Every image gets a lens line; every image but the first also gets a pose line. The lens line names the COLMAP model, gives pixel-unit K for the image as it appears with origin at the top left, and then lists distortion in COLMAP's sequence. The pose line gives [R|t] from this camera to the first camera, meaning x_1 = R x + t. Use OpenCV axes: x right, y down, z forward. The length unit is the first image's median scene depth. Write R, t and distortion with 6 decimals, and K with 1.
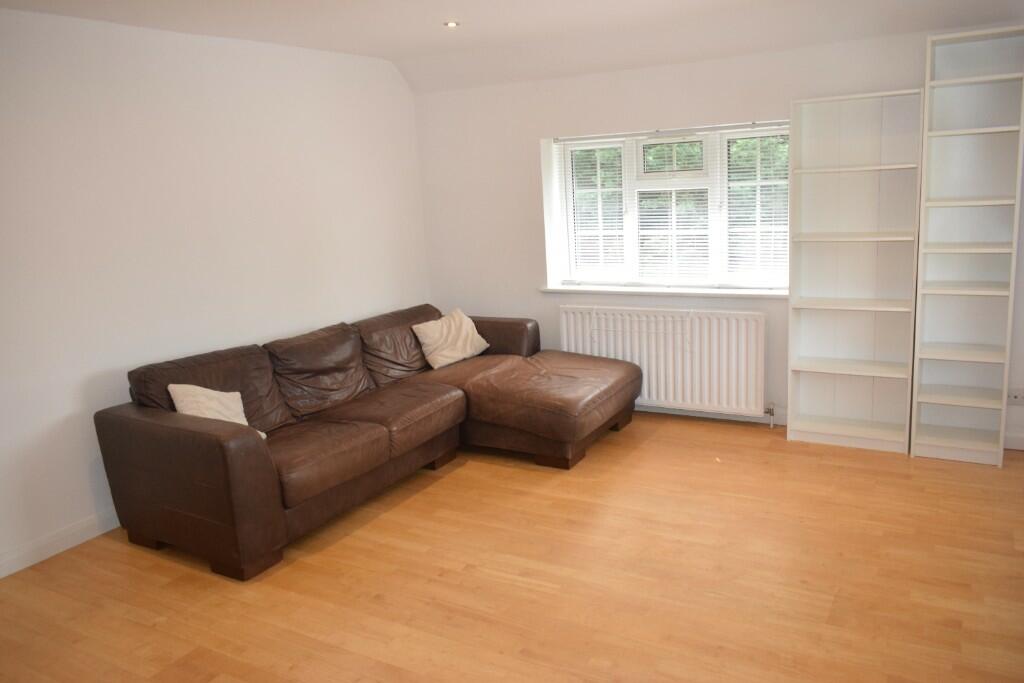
lens RADIAL K [[786.9, 0, 519.0], [0, 786.9, 341.4], [0, 0, 1]] dist [-0.022632, 0.012444]
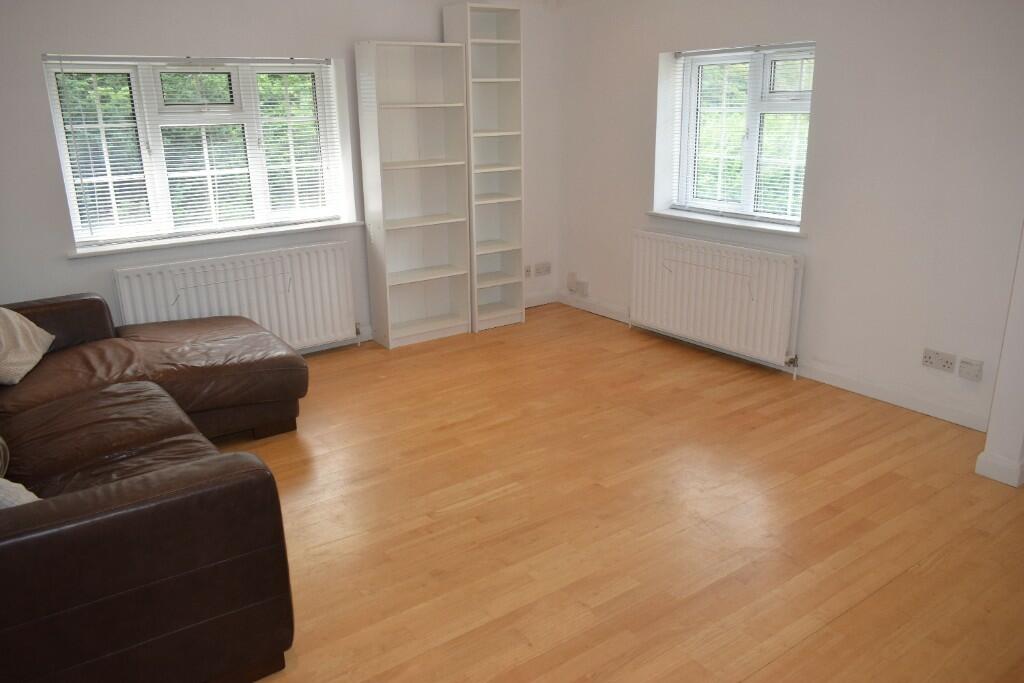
lens RADIAL K [[786.9, 0, 516.8], [0, 786.9, 341.0], [0, 0, 1]] dist [-0.022632, 0.012444]
pose [[0.395976, -0.223757, 0.890582, -0.603906], [0.181027, 0.969846, 0.163183, -0.038198], [-0.900240, 0.096602, 0.424542, 0.359908]]
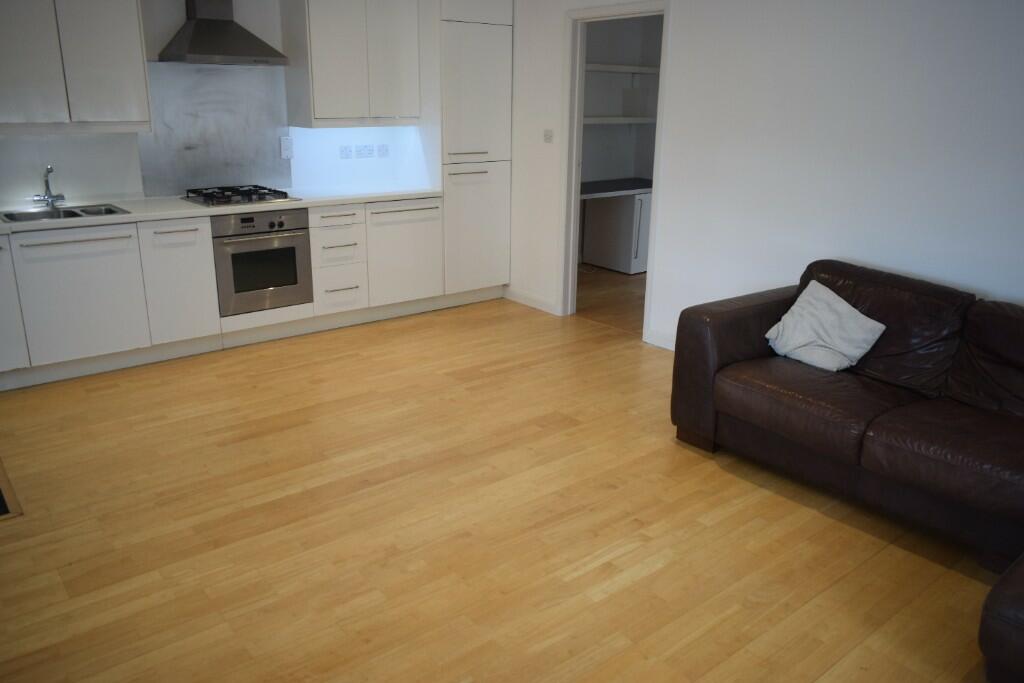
lens RADIAL K [[786.9, 0, 511.9], [0, 786.9, 338.7], [0, 0, 1]] dist [-0.022632, 0.012444]
pose [[-0.355007, 0.332004, -0.873924, 0.517696], [-0.181109, 0.892680, 0.412700, -0.192128], [0.917153, 0.304787, -0.256779, 0.754276]]
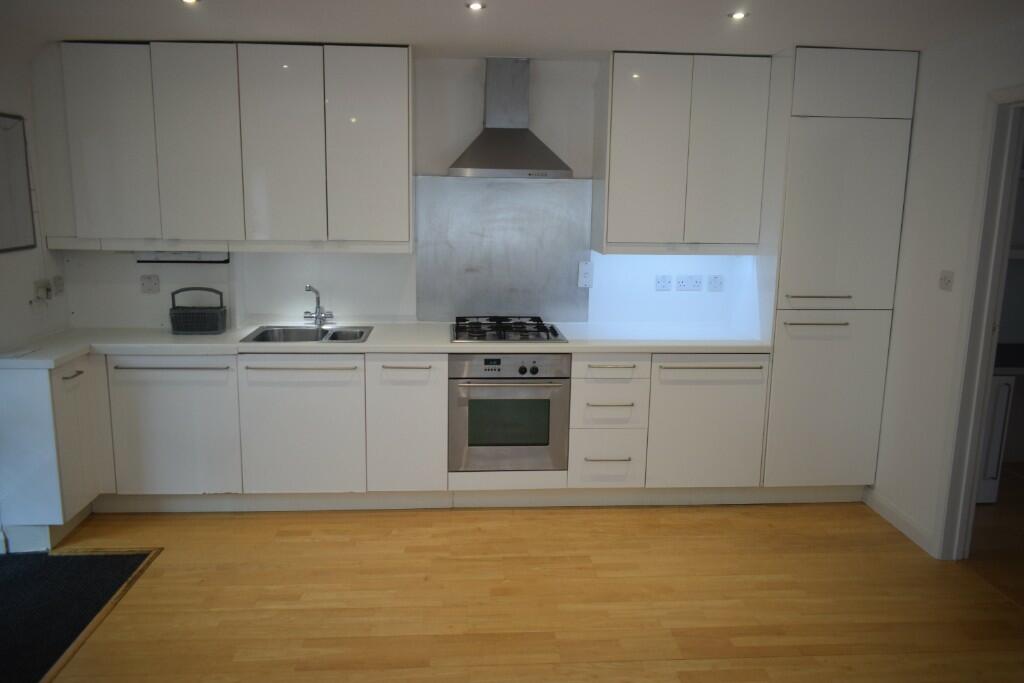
lens RADIAL K [[786.9, 0, 513.8], [0, 786.9, 340.4], [0, 0, 1]] dist [-0.022632, 0.012444]
pose [[-0.826306, 0.151998, -0.542324, 0.111672], [-0.078437, 0.922457, 0.378048, -0.187223], [0.557734, 0.354921, -0.750309, 0.766834]]
